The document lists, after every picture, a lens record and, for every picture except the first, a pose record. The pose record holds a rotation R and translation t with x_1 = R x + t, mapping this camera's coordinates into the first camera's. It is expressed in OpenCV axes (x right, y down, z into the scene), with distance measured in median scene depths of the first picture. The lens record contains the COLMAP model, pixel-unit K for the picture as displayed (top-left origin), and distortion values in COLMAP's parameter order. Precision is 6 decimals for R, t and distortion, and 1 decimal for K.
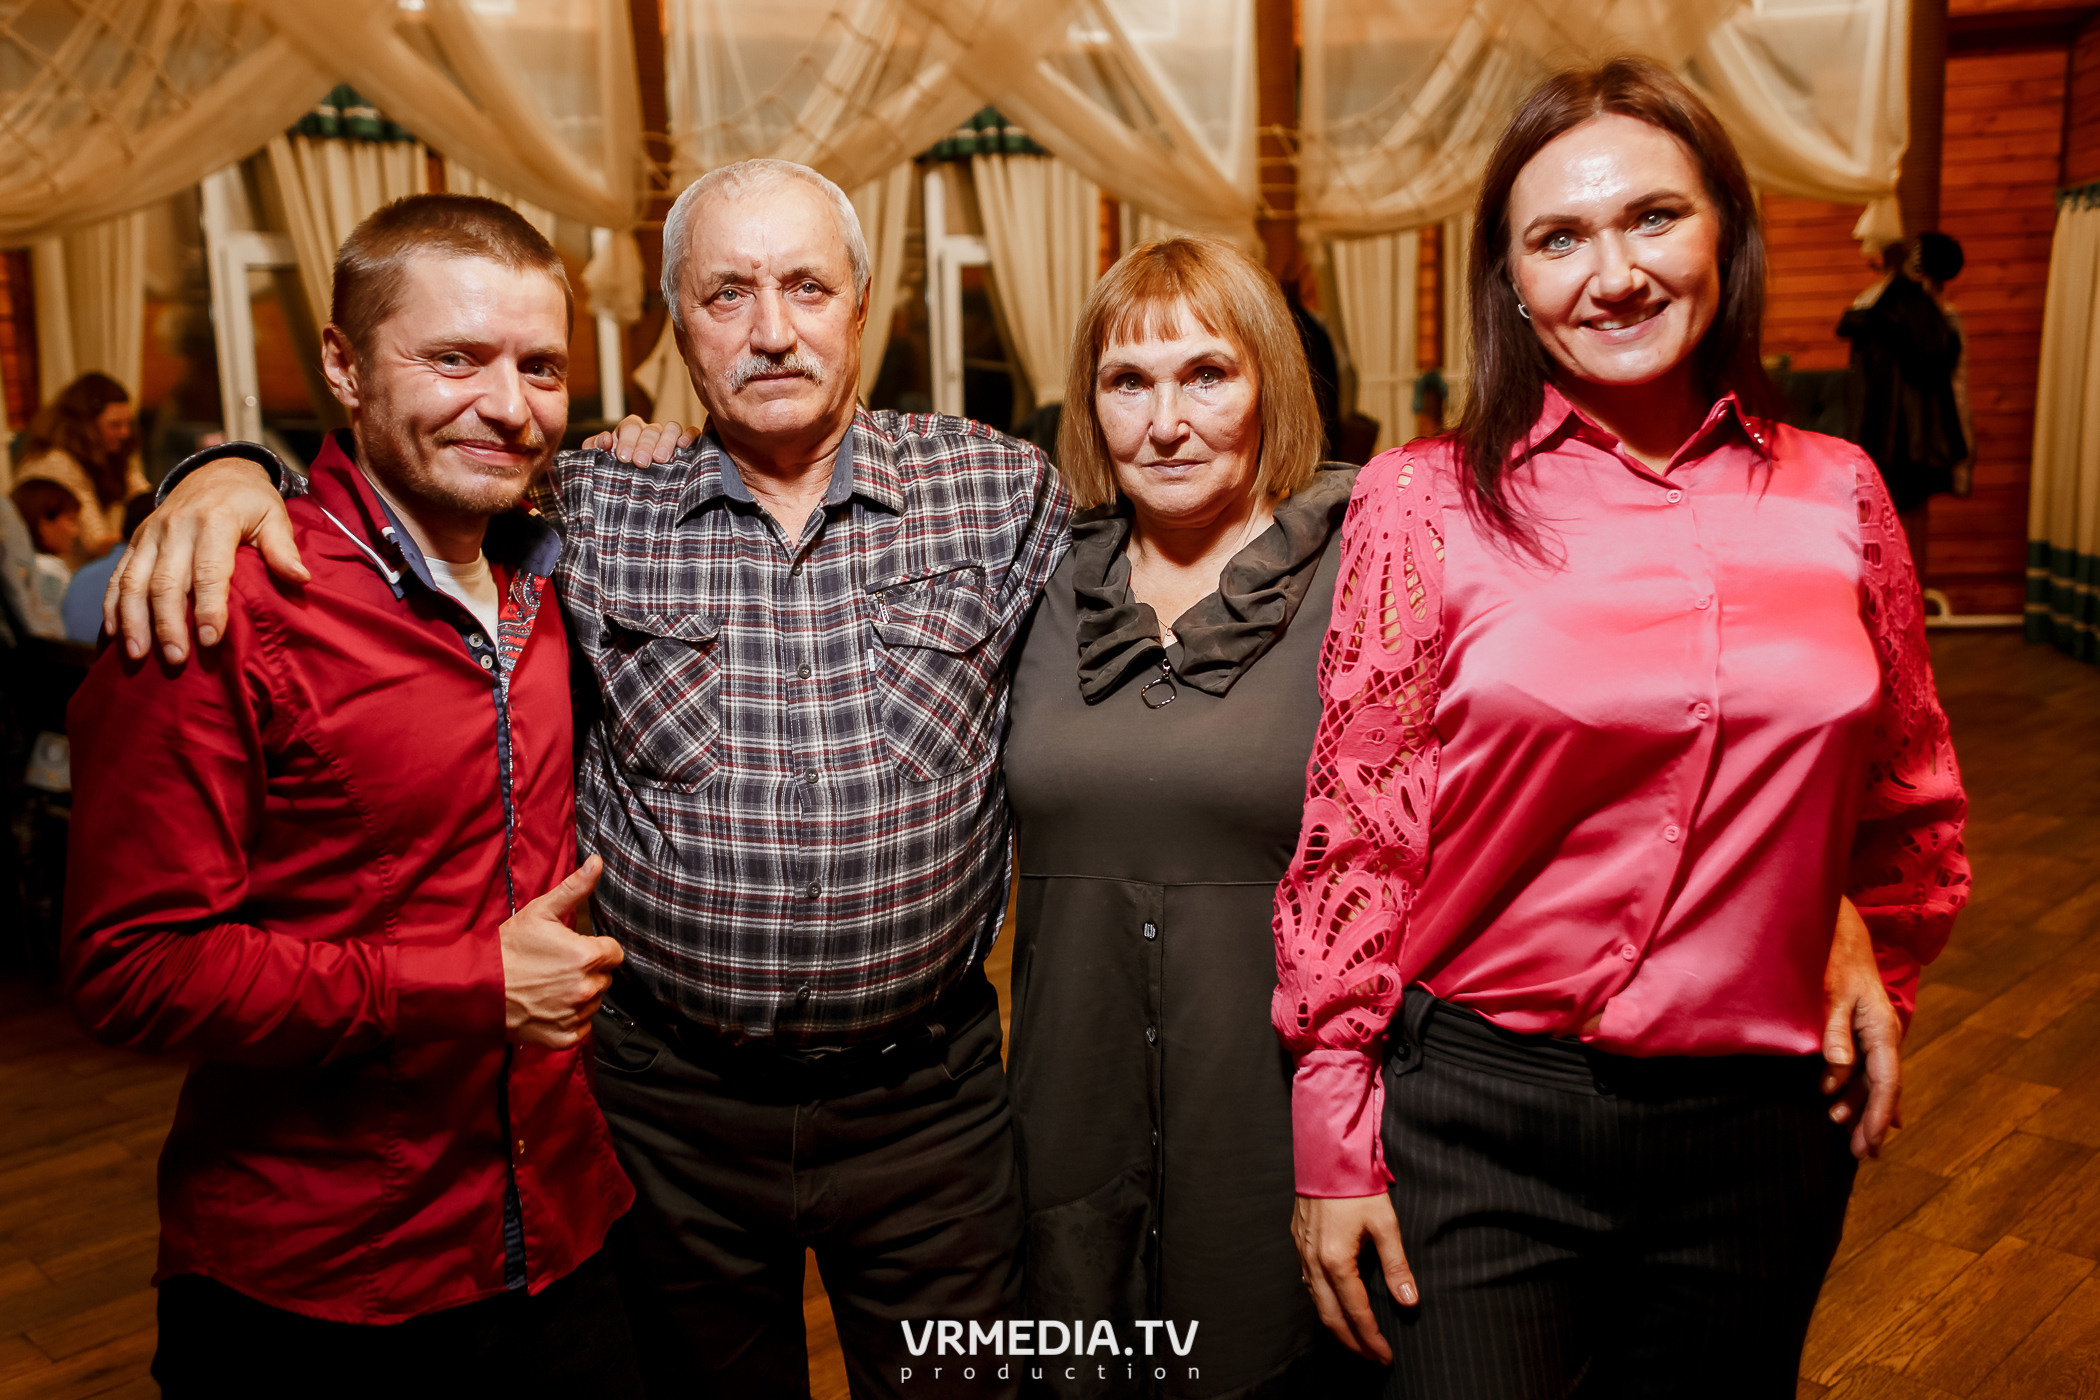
lens RADIAL K [[1944.6, 0, 942.9], [0, 1944.6, 644.0], [0, 0, 1]] dist [0.018685, 0.000000]
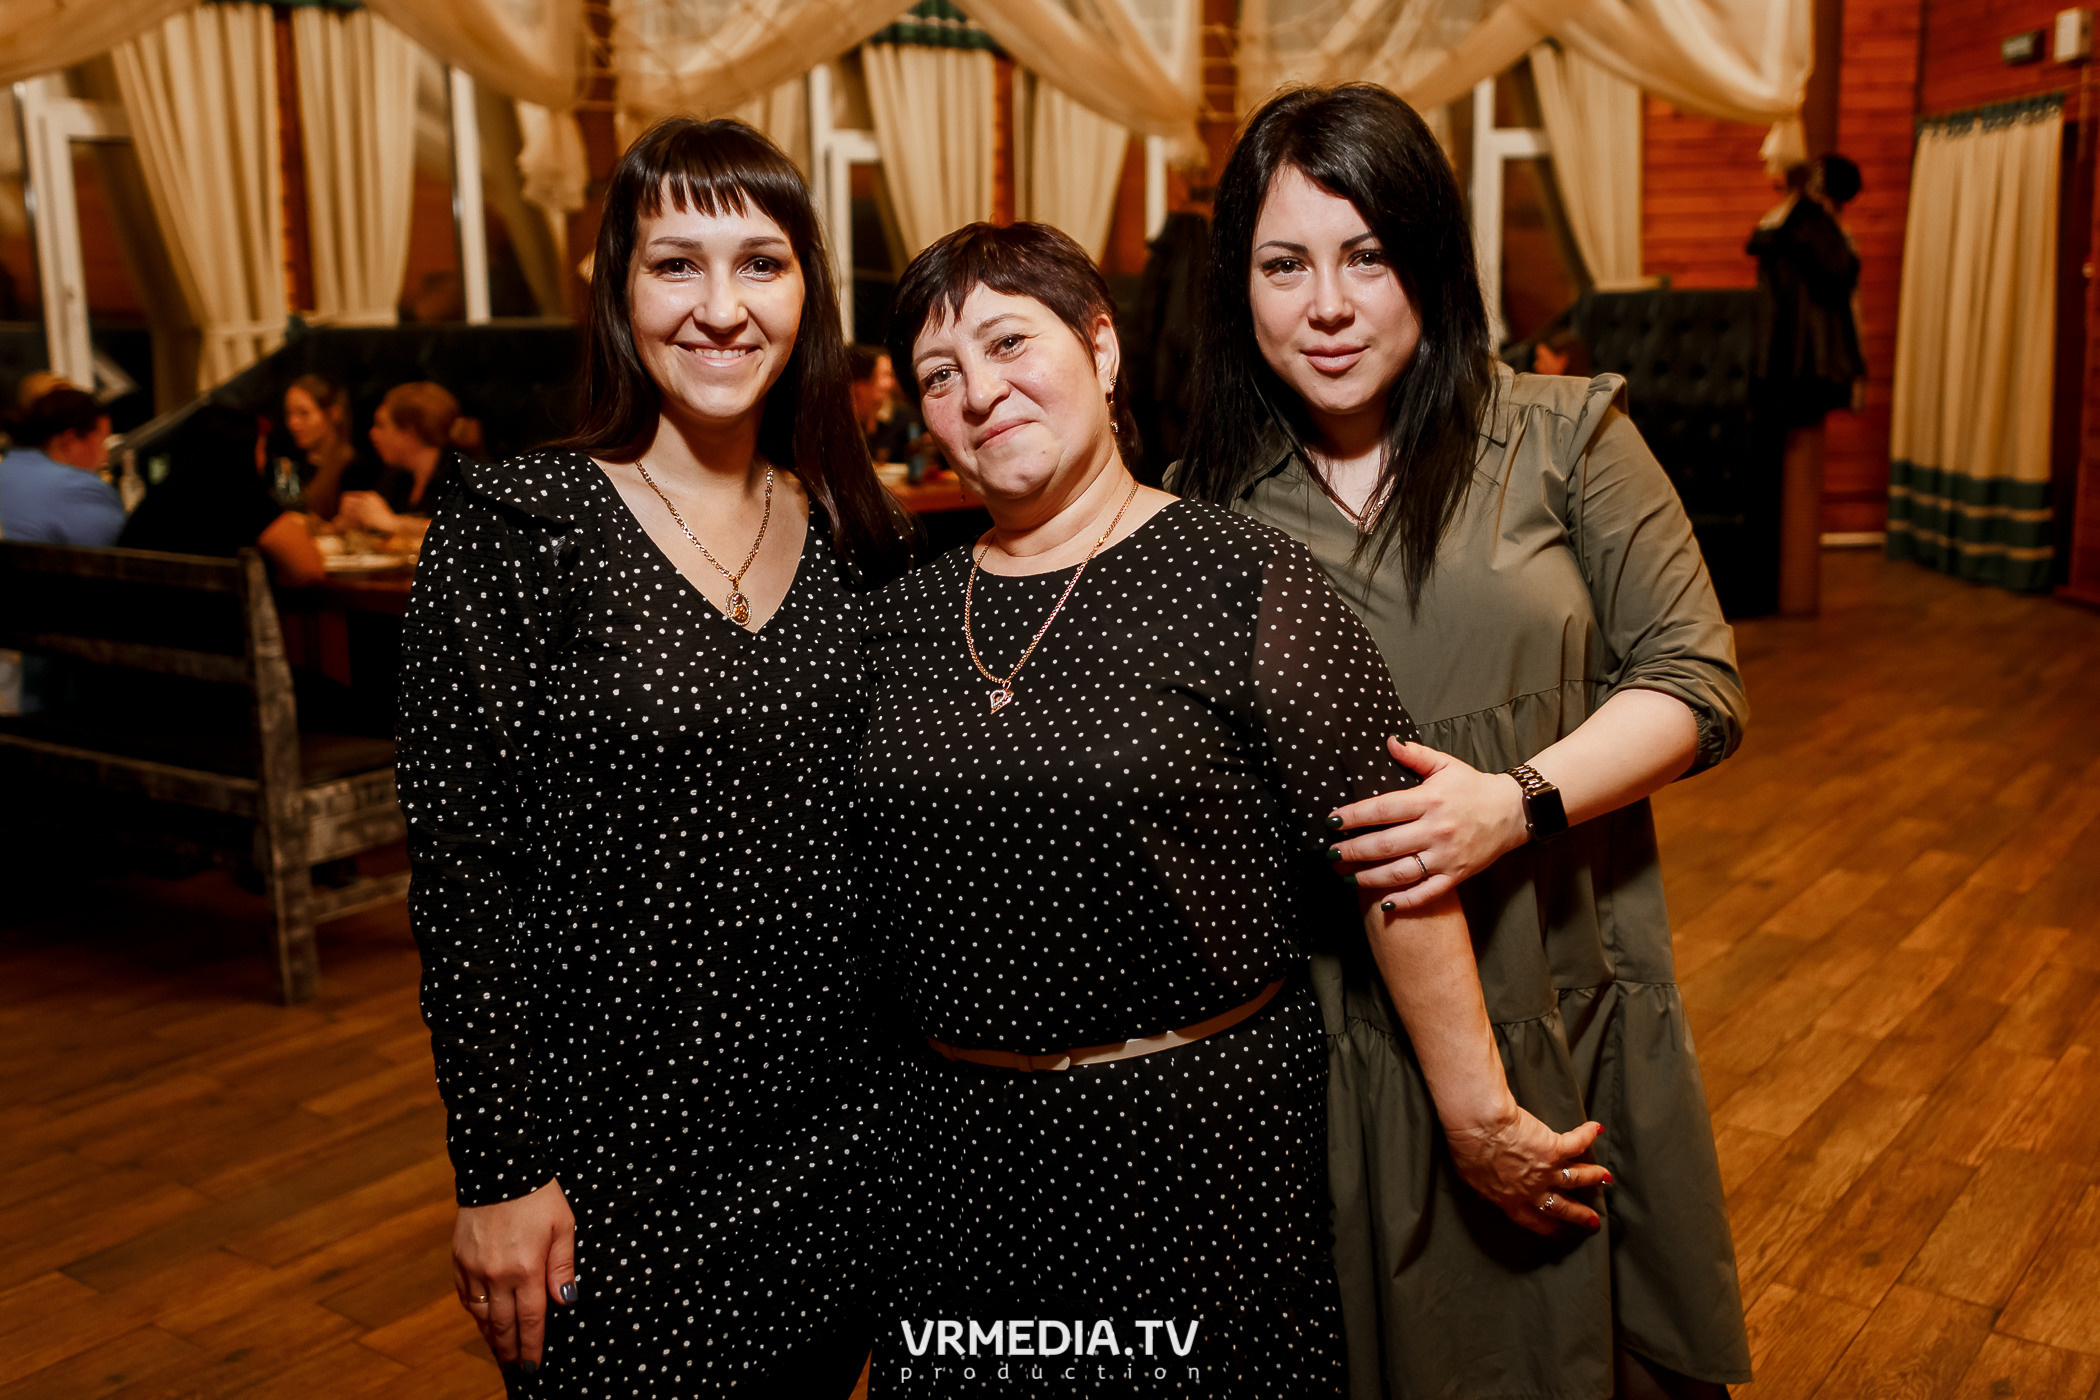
lens RADIAL K [[2102.2, 0, 1040.0], [0, 2102.2, 705.7], [0, 0, 1]] dist [0.019852, 0.000000]
pose [[0.983241, -0.019957, 0.181212, -0.122491], [0.010638, 0.998577, 0.052251, 0.018603], [-0.181997, -0.049448, 0.982055, -0.033743]]
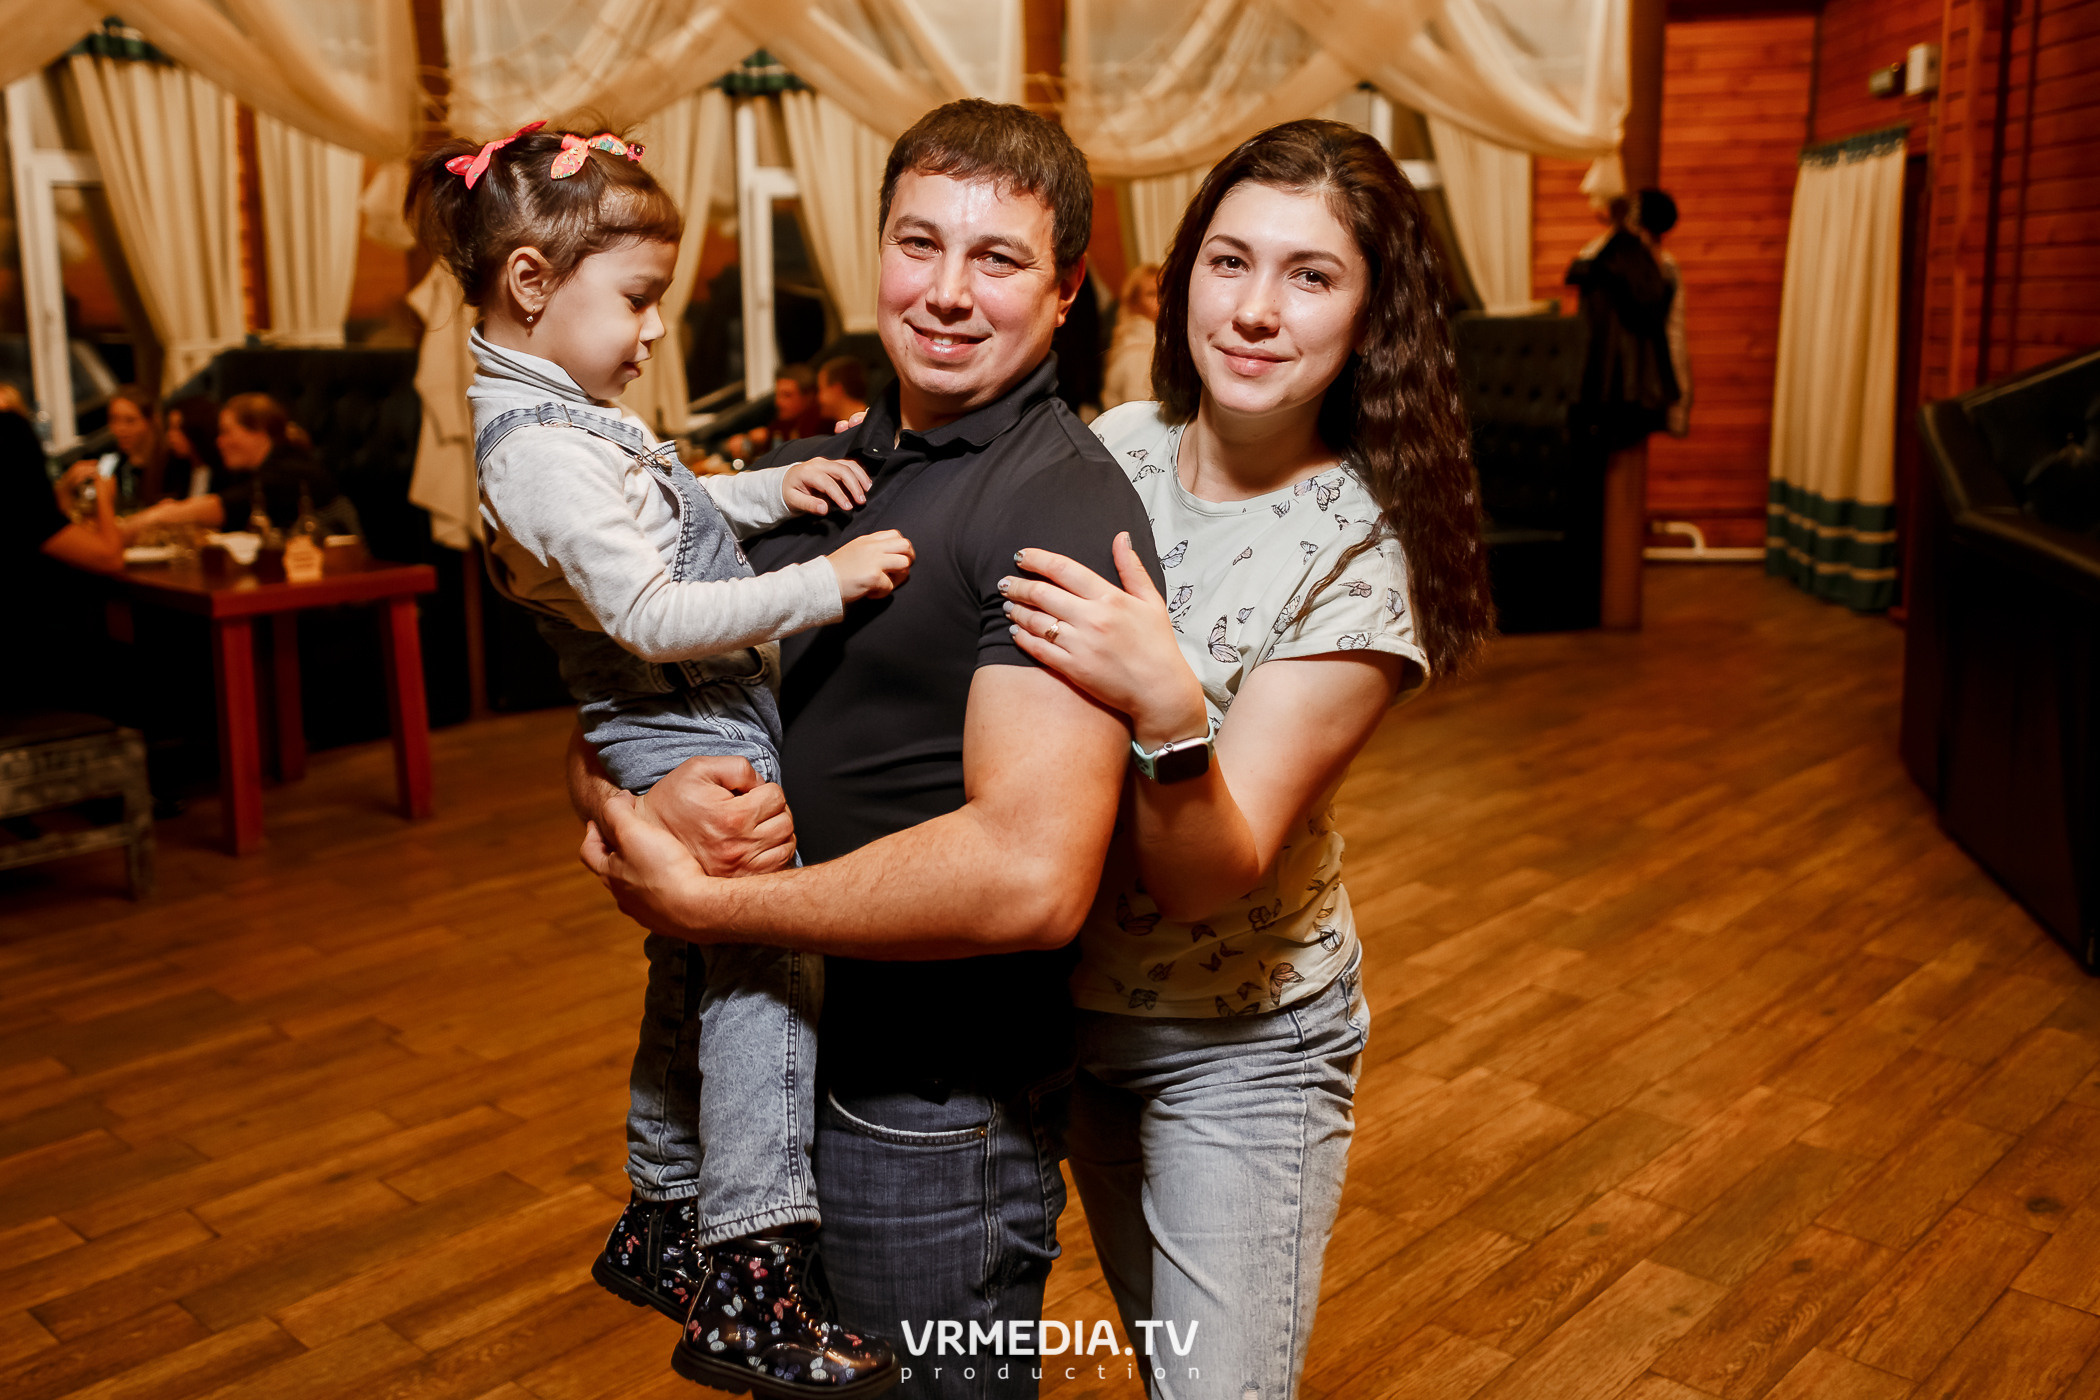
lens RADIAL K [[1944.6, 0, 948.3], [0, 1944.6, 619.9], [0, 0, 1]] dist [0.018685, 0.000000]
pose [[0.999107, 0.012053, 0.040508, 0.087191], [-0.013018, 0.999636, 0.023633, 0.006553], [-0.040208, -0.024139, 0.998900, -0.065388]]
